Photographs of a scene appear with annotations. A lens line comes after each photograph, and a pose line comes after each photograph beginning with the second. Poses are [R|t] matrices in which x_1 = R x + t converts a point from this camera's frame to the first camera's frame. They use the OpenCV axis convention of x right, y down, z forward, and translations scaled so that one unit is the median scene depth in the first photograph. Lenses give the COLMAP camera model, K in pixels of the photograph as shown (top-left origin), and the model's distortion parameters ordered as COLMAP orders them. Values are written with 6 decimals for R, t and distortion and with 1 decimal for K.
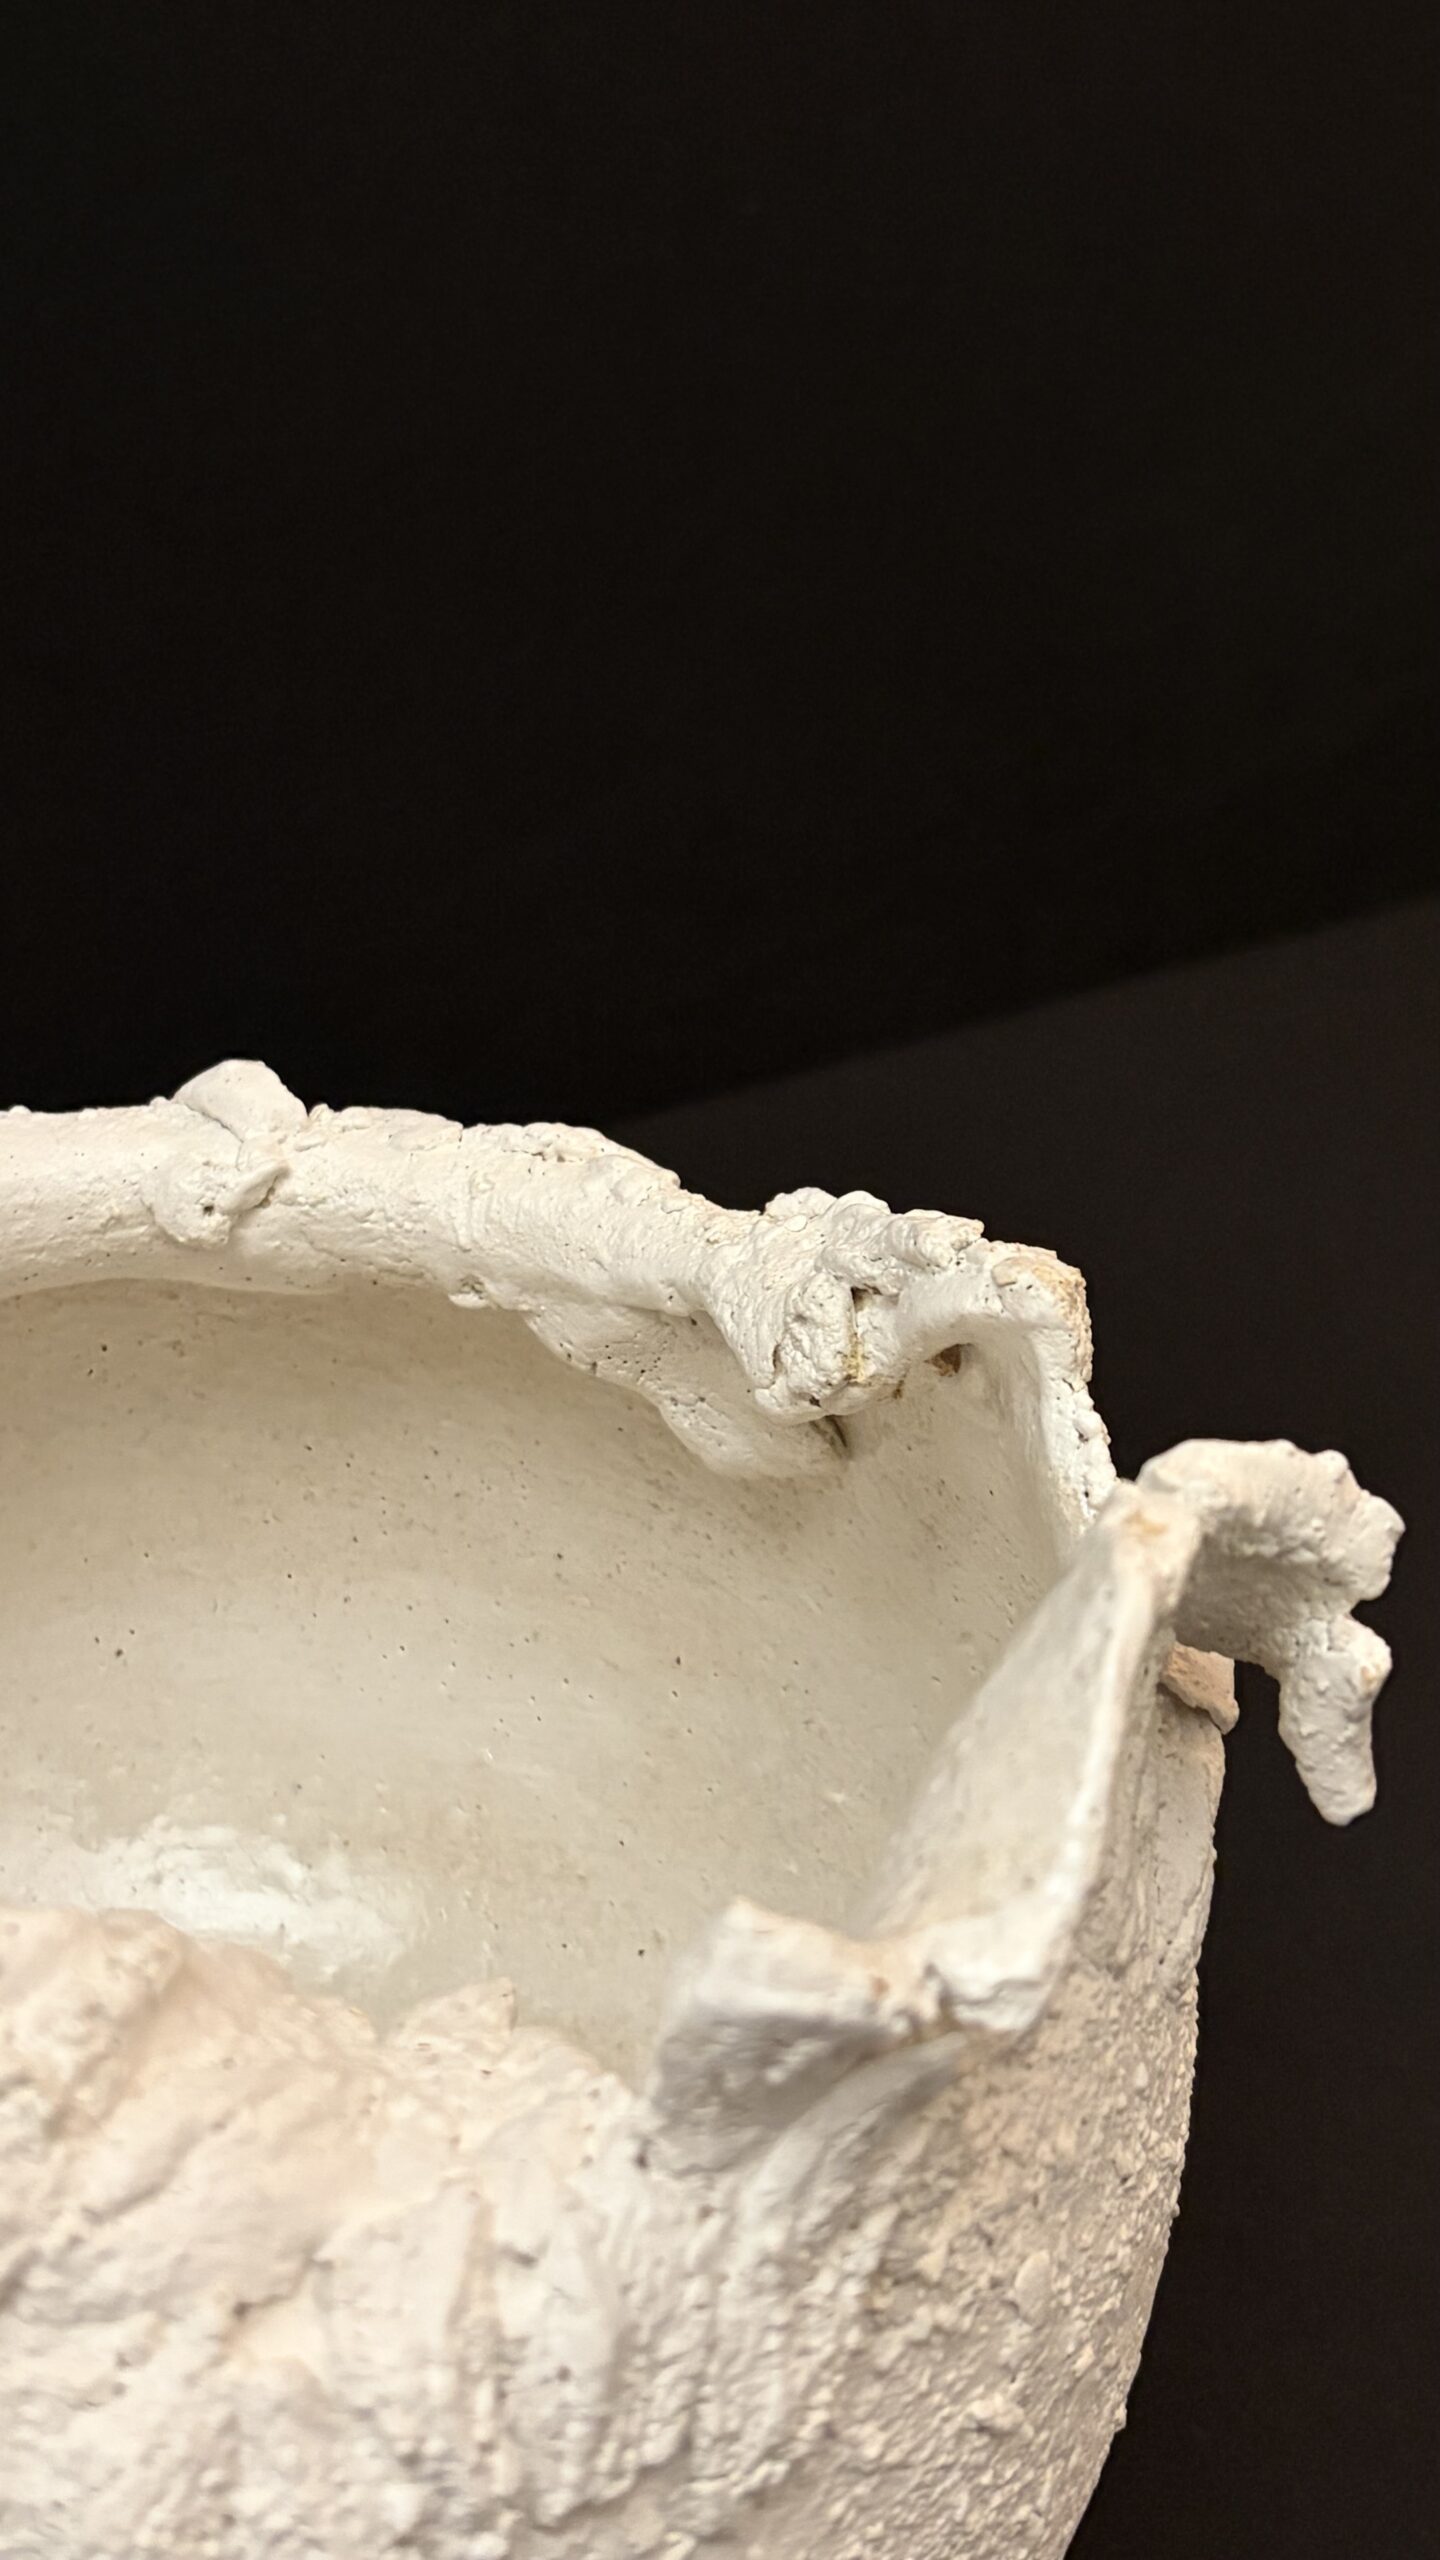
lens RADIAL K [[3036.9, 0, 720.0], [0, 3036.9, 1280.0], [0, 0, 1]] dist [0.154512, -0.755491]
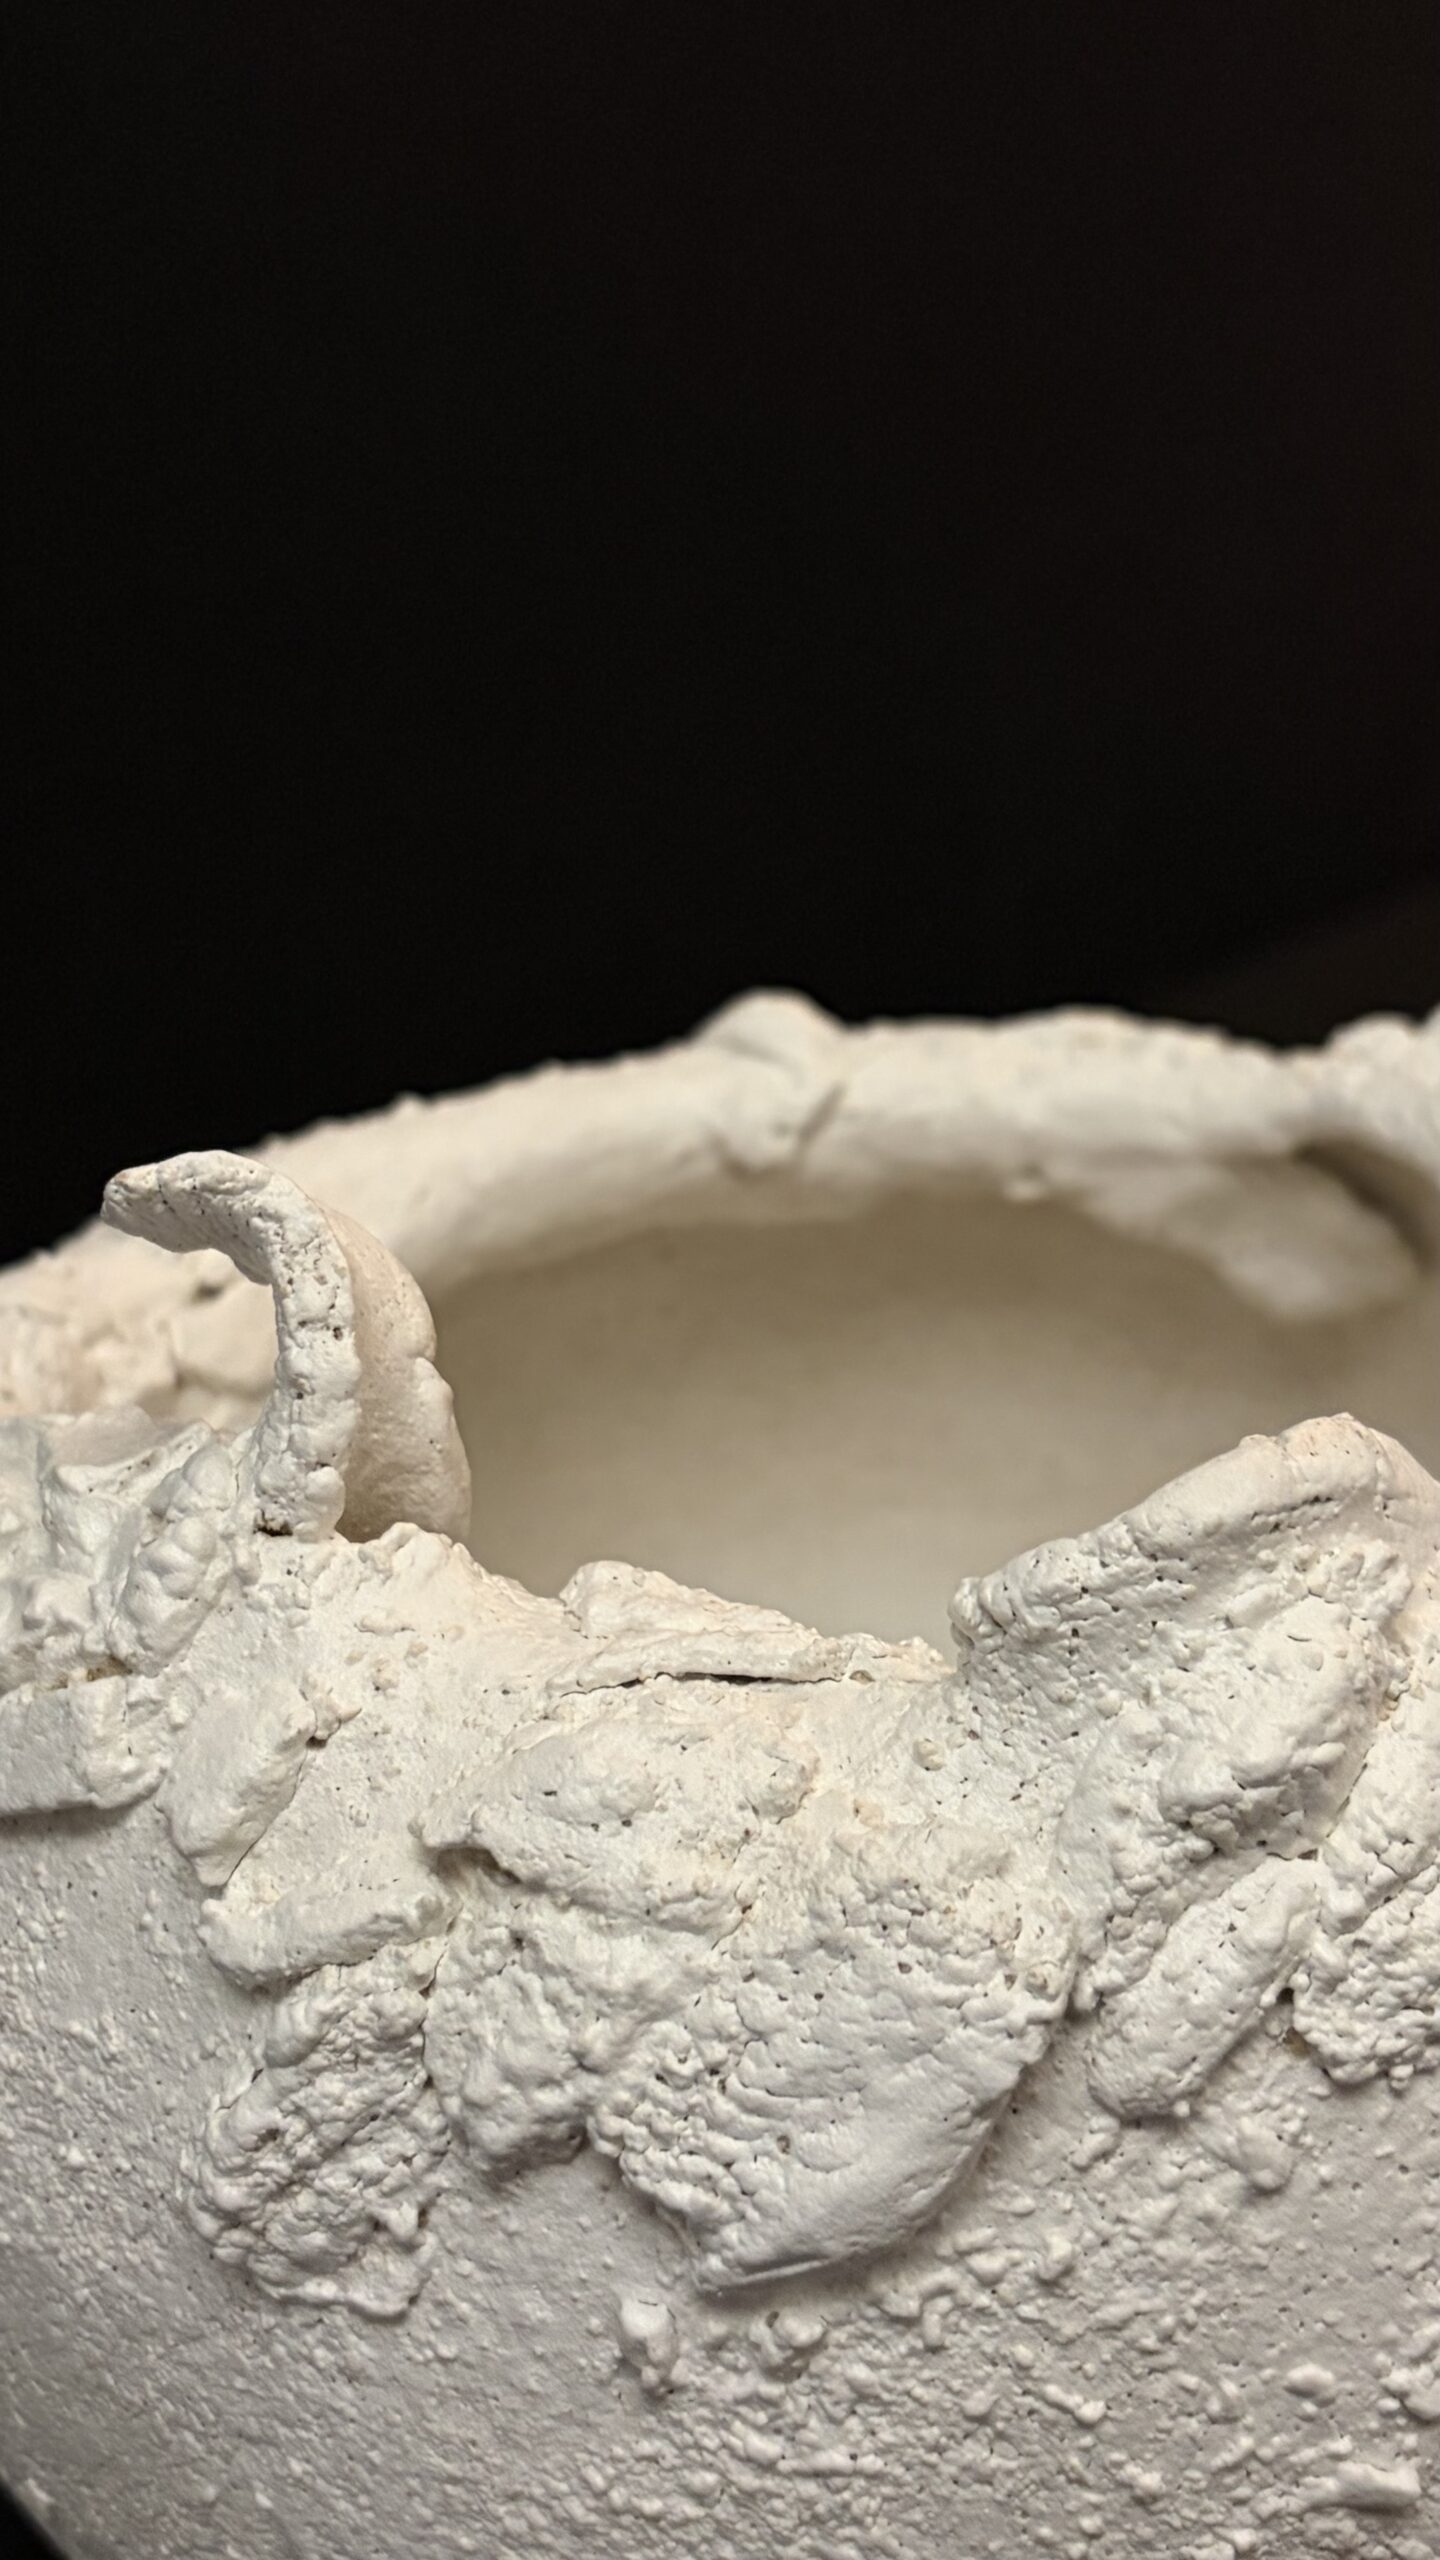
lens RADIAL K [[3036.9, 0, 720.0], [0, 3036.9, 1280.0], [0, 0, 1]] dist [0.154512, -0.755491]
pose [[0.971224, -0.121814, 0.204661, -0.562714], [0.139250, 0.987561, -0.073019, 0.138849], [-0.193221, 0.099417, 0.976106, -0.008153]]
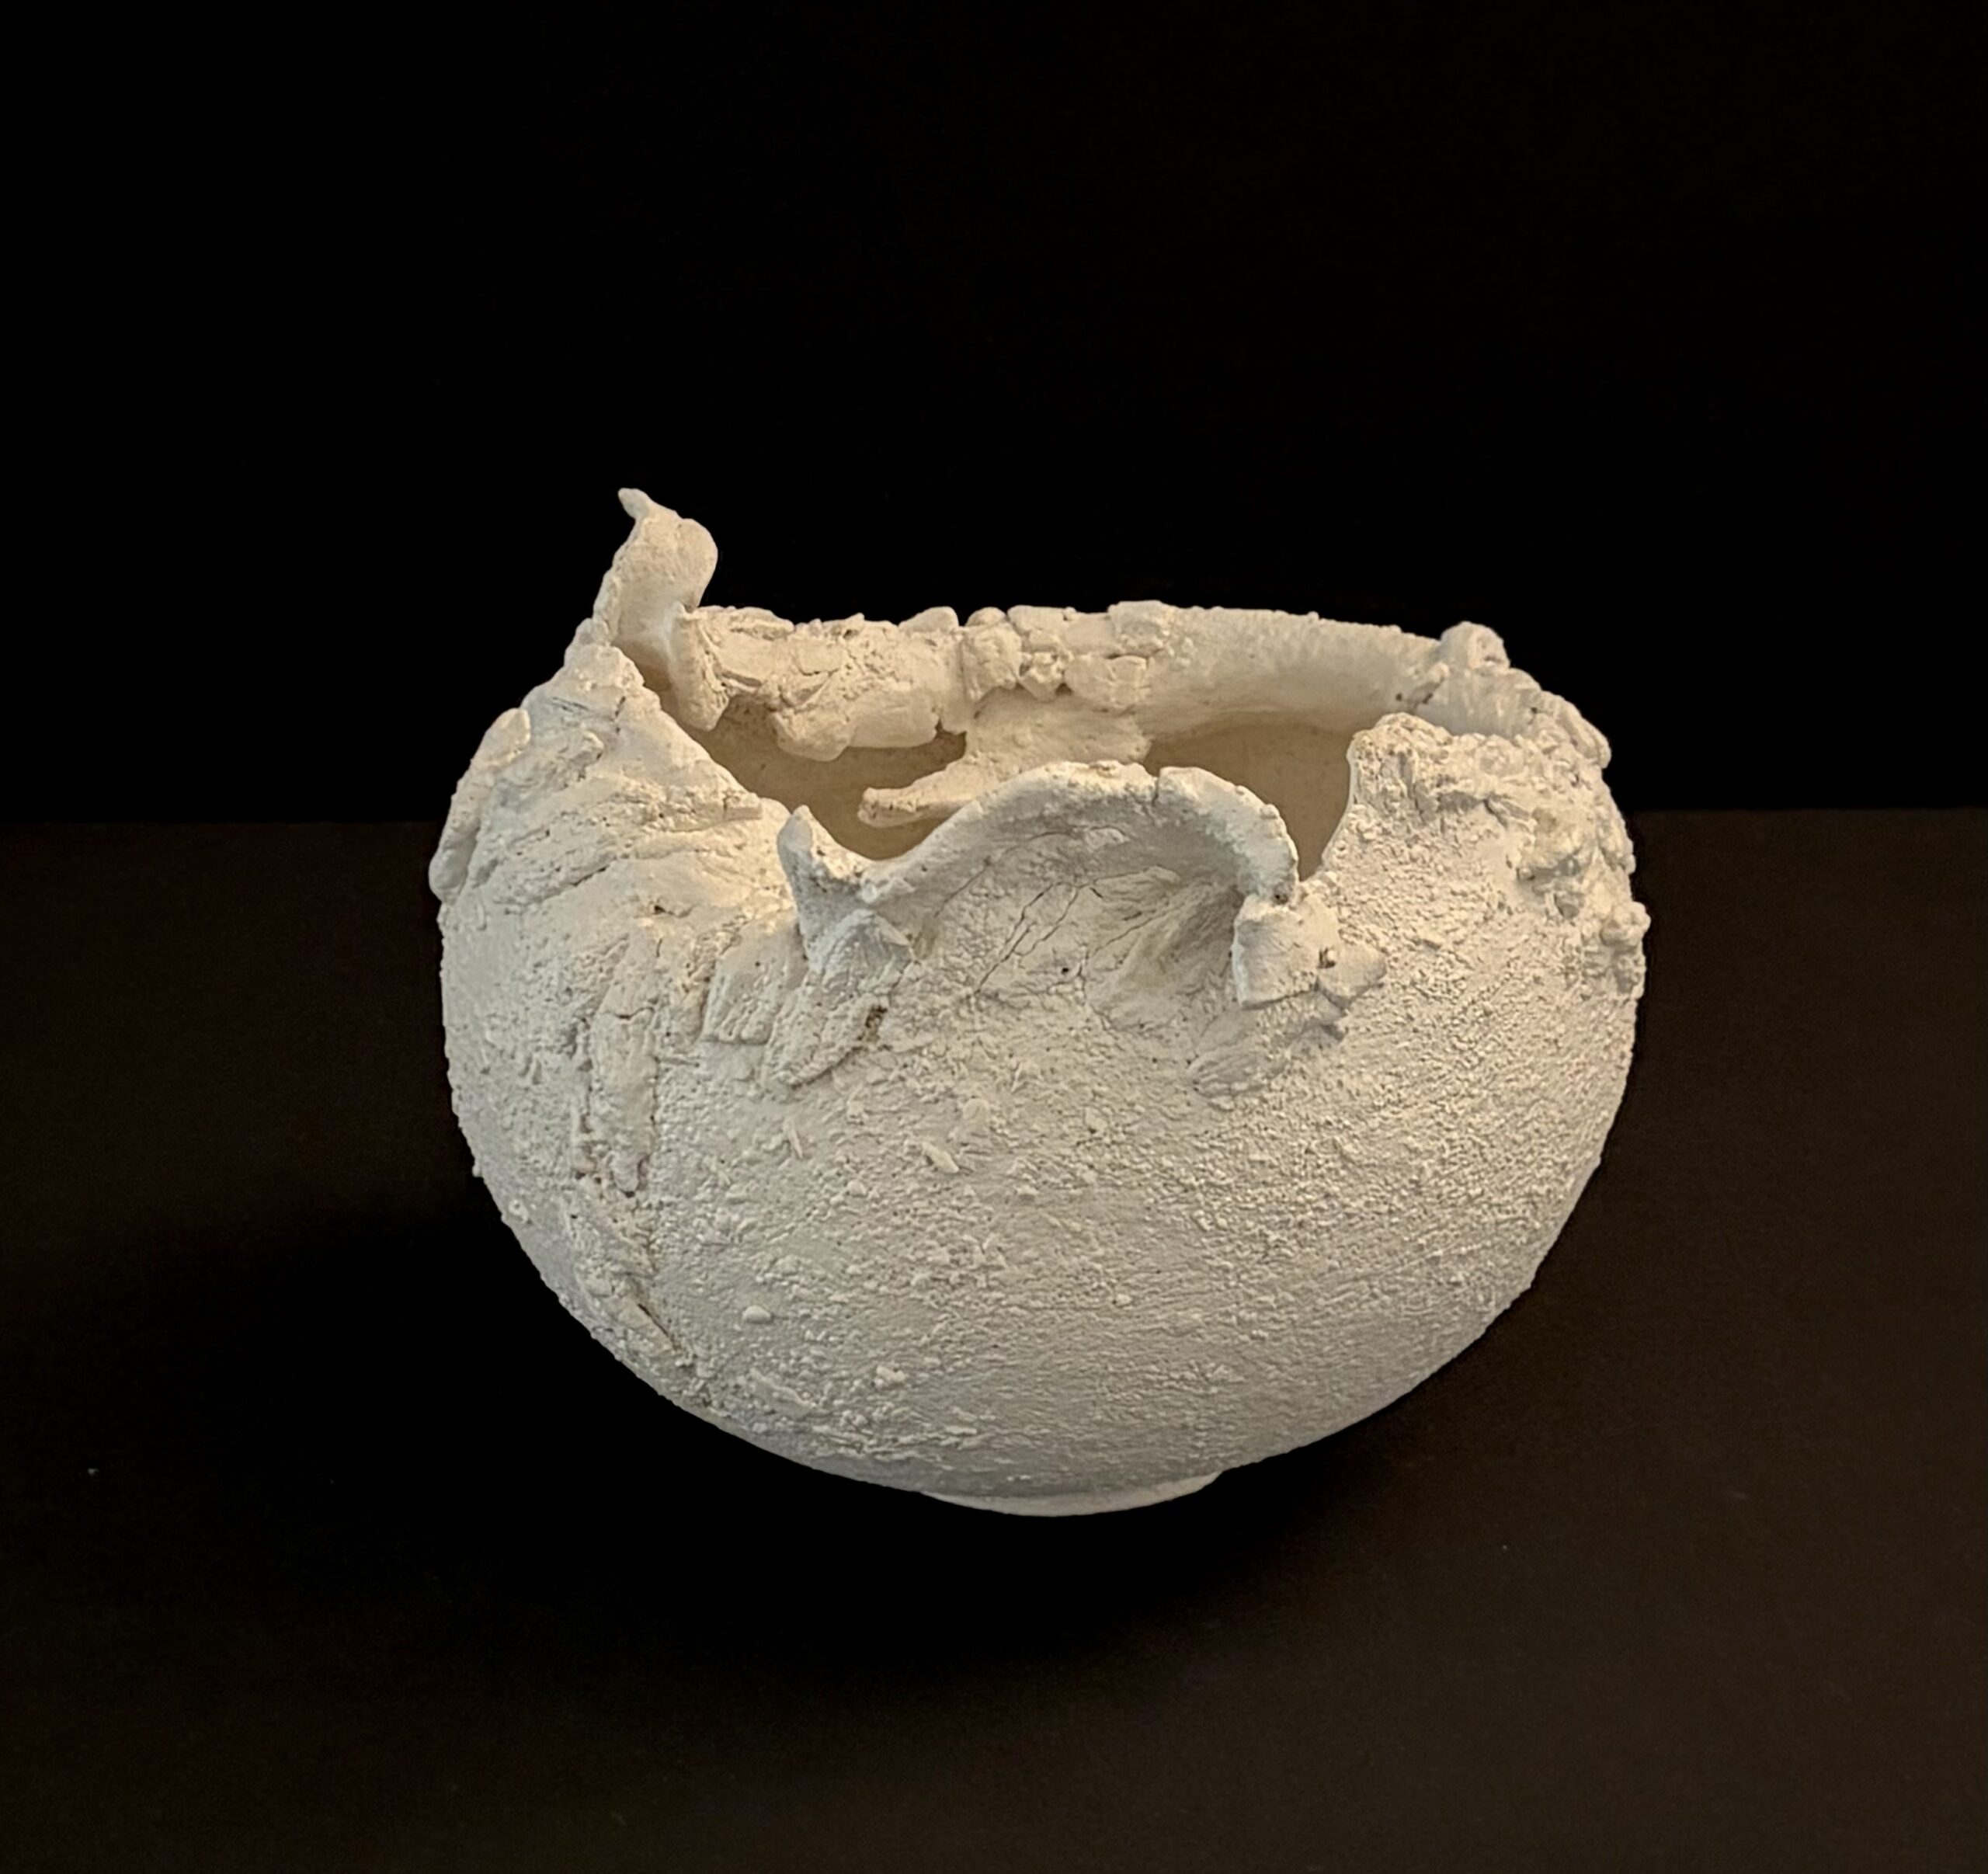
lens RADIAL K [[4203.0, 0, 994.0], [0, 4203.0, 937.0], [0, 0, 1]] dist [0.021438, 0.045969]
pose [[0.496761, 0.263036, -0.827067, 2.282005], [-0.343021, 0.934881, 0.091296, -0.046315], [0.797223, 0.238349, 0.554639, -0.570017]]
